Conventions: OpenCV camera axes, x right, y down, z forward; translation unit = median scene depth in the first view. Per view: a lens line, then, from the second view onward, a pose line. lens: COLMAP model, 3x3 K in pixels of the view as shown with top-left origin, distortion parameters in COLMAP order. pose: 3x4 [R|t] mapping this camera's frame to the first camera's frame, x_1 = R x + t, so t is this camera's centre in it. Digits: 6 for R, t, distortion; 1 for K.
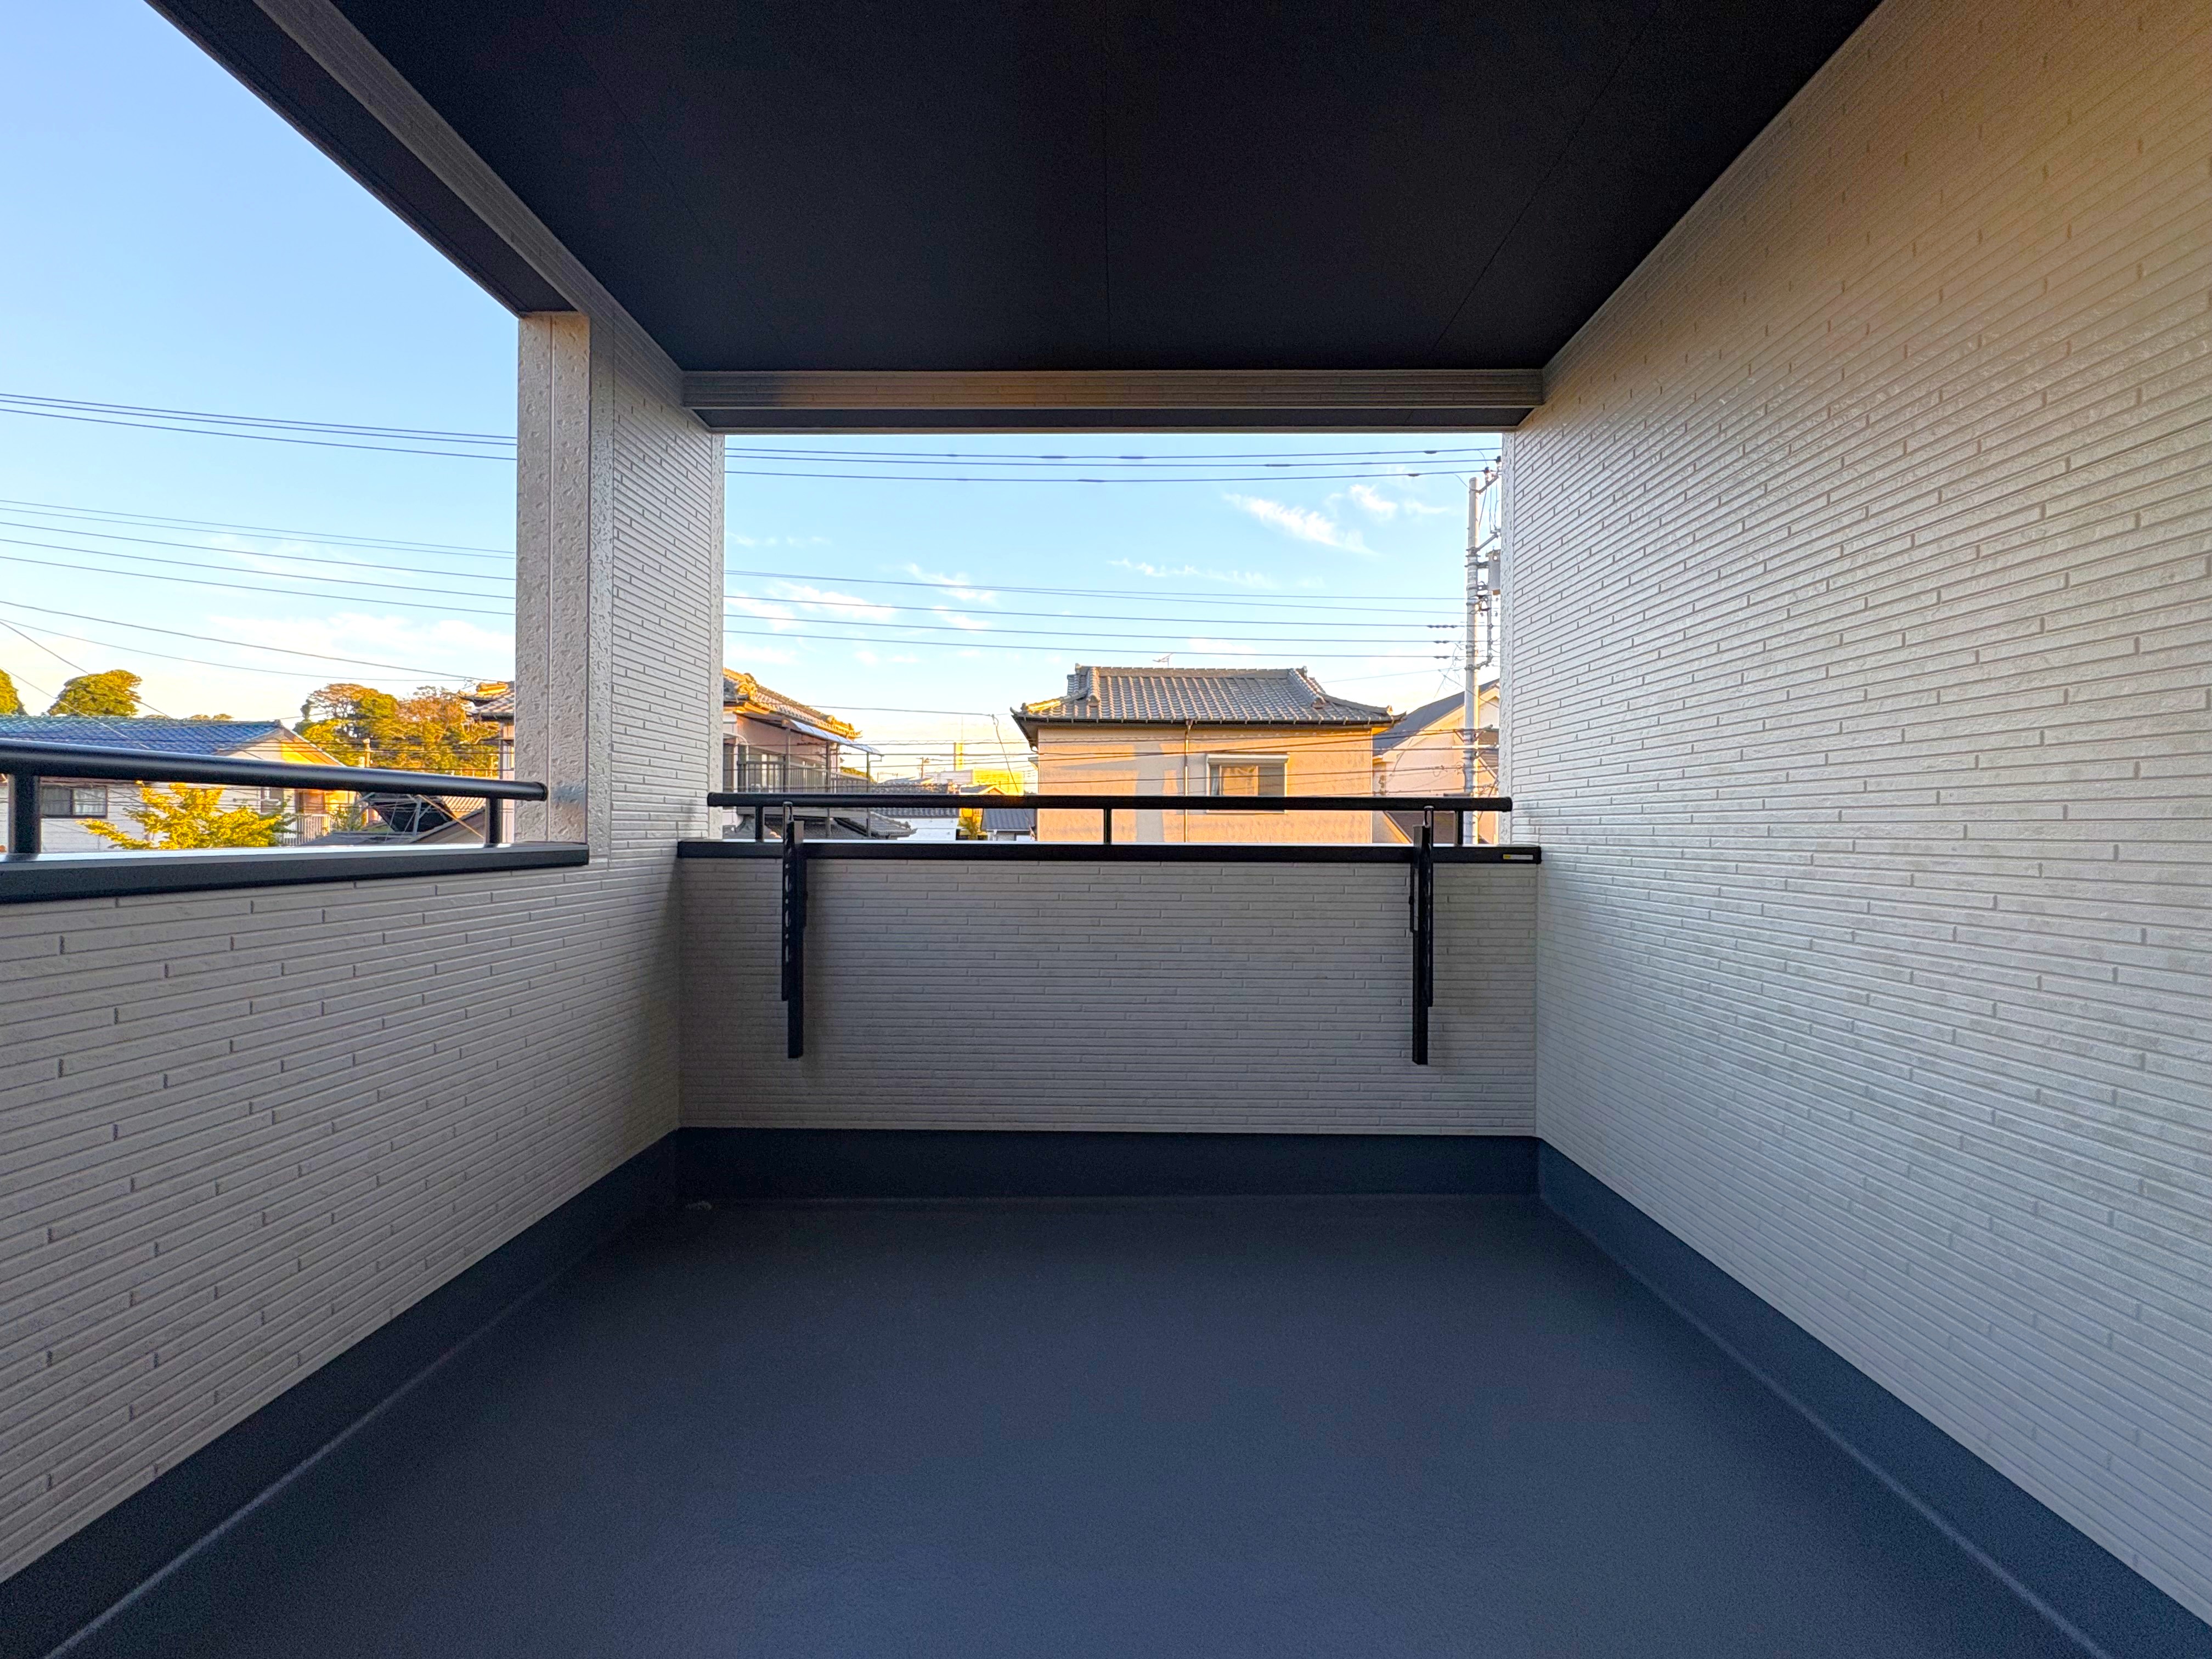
lens RADIAL K [[879.9, 0, 1107.3], [0, 879.9, 831.2], [0, 0, 1]] dist [0.001991, 0.000158]
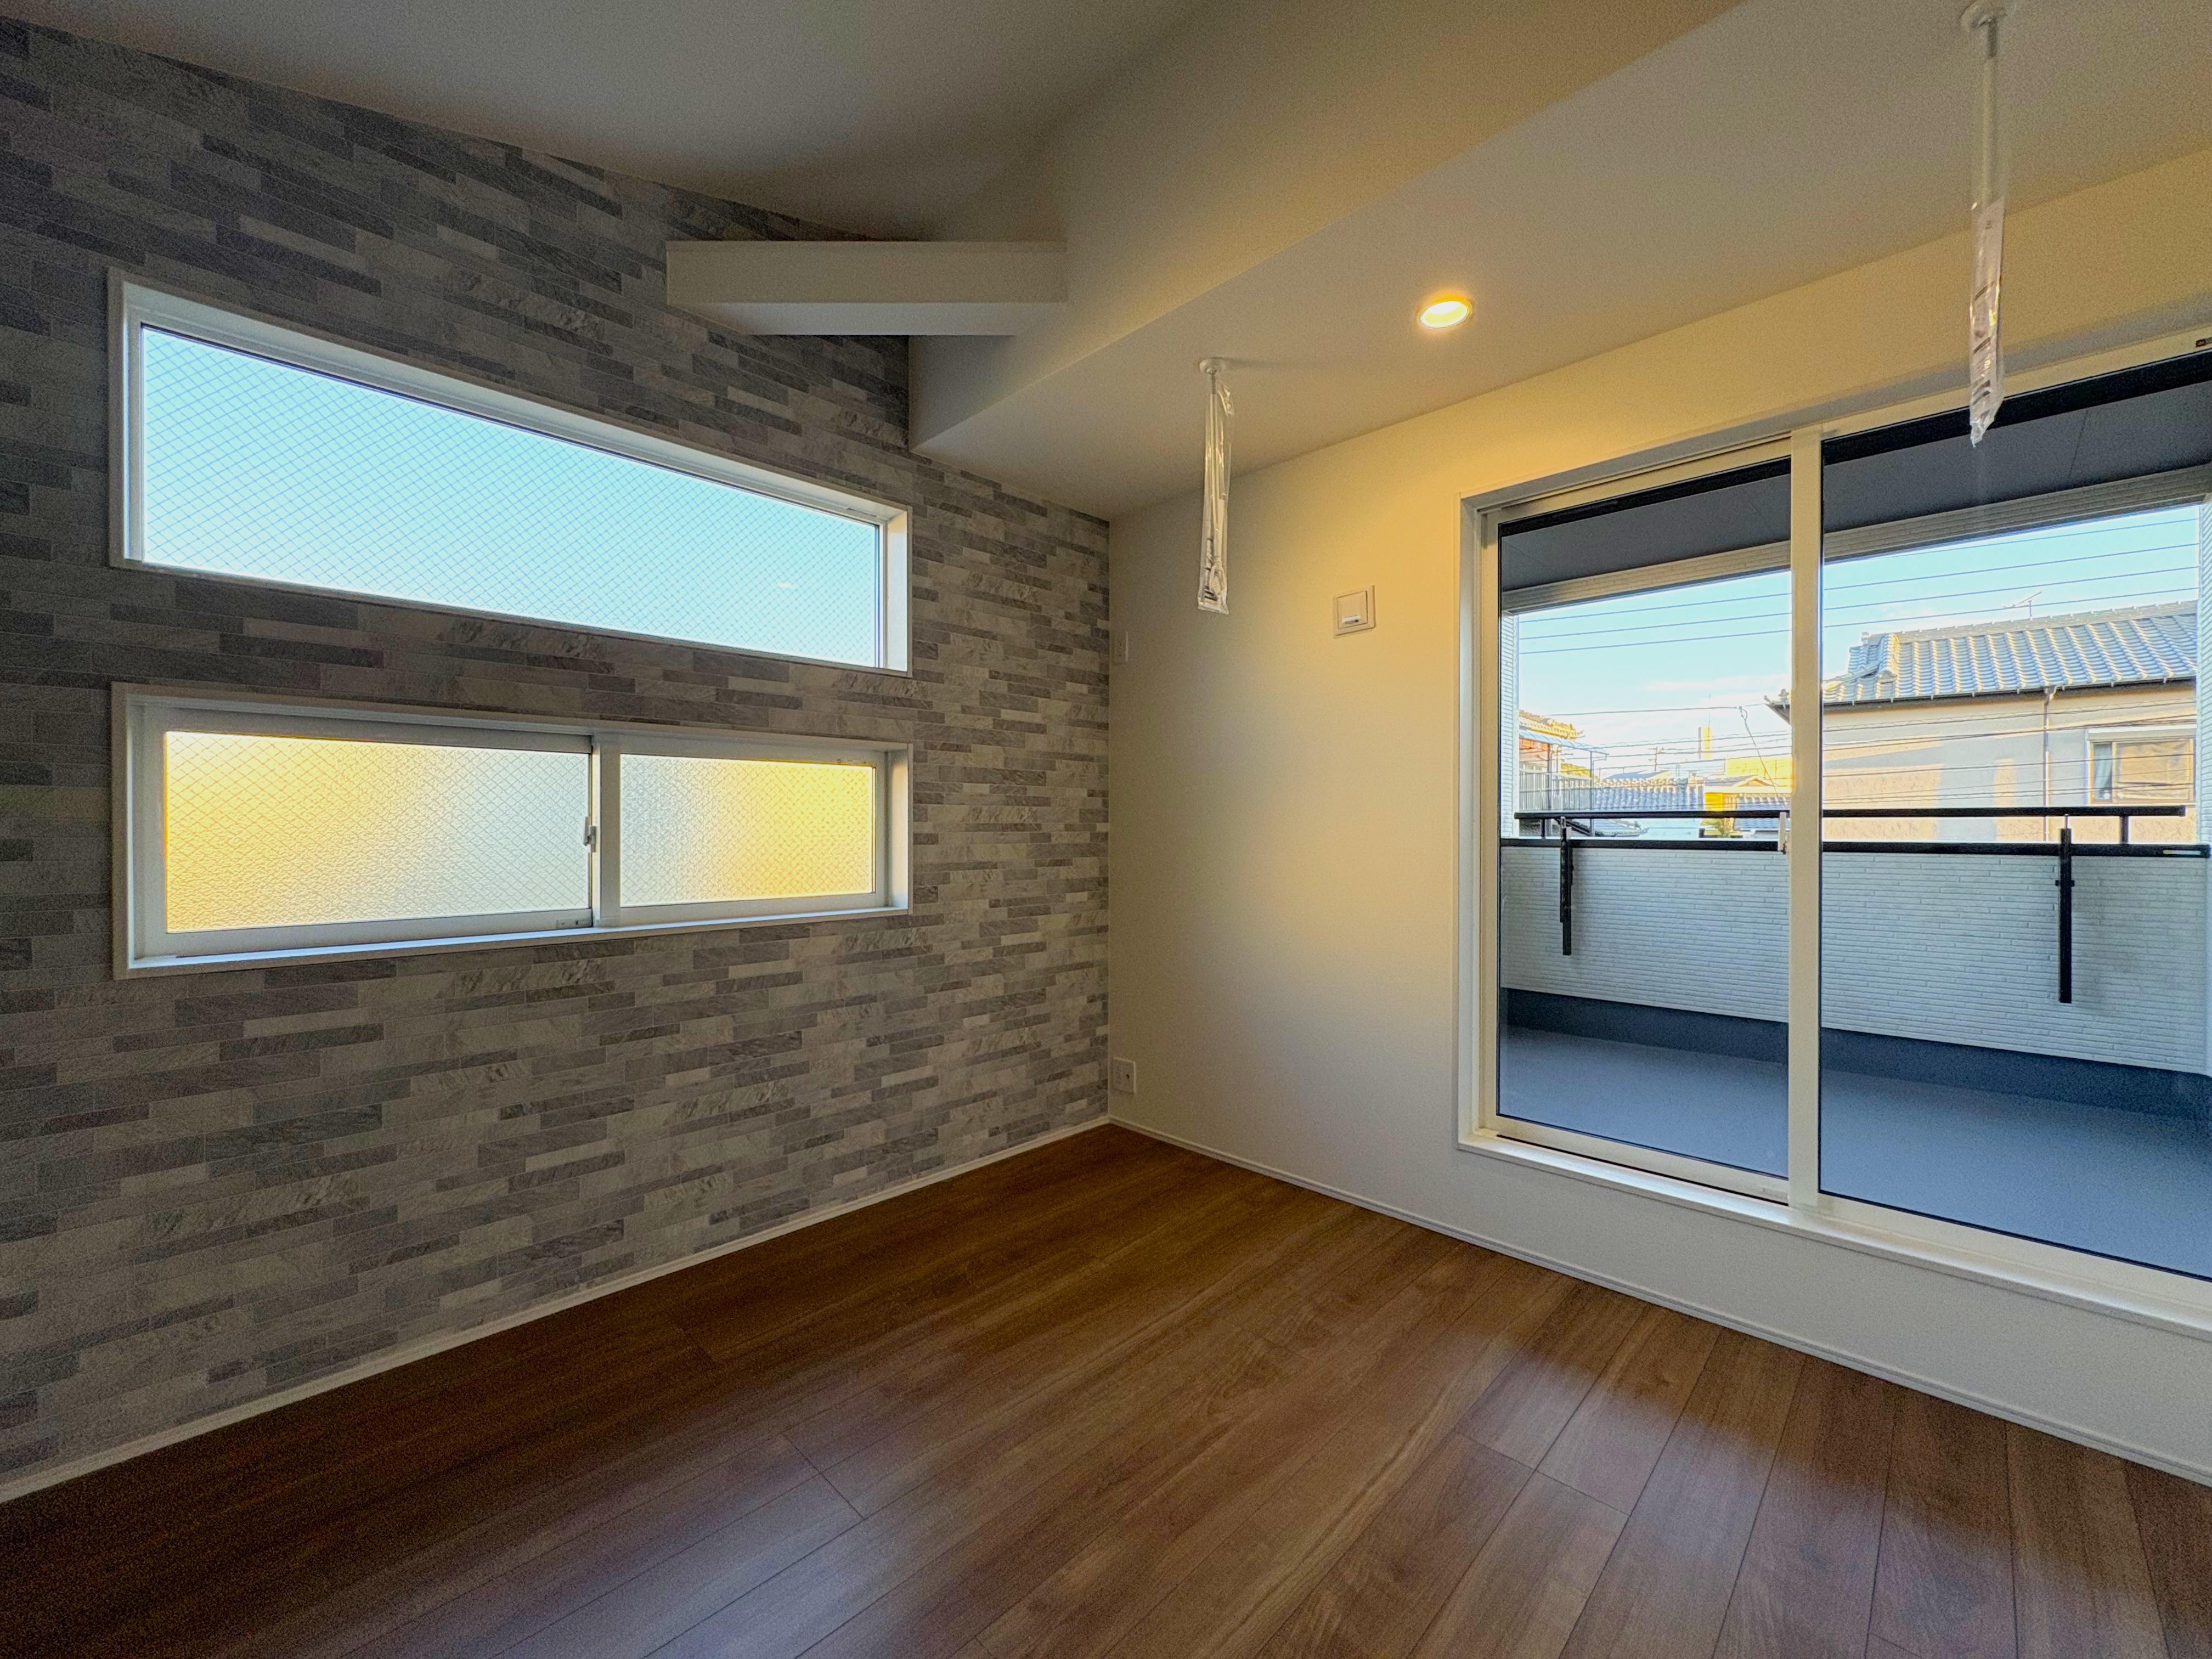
lens RADIAL K [[879.9, 0, 1100.9], [0, 879.9, 834.0], [0, 0, 1]] dist [0.001991, 0.000158]
pose [[0.717855, 0.000546, -0.696193, 0.220012], [0.002082, 0.999994, 0.002932, -0.004241], [0.696190, -0.003554, 0.717849, -0.964876]]
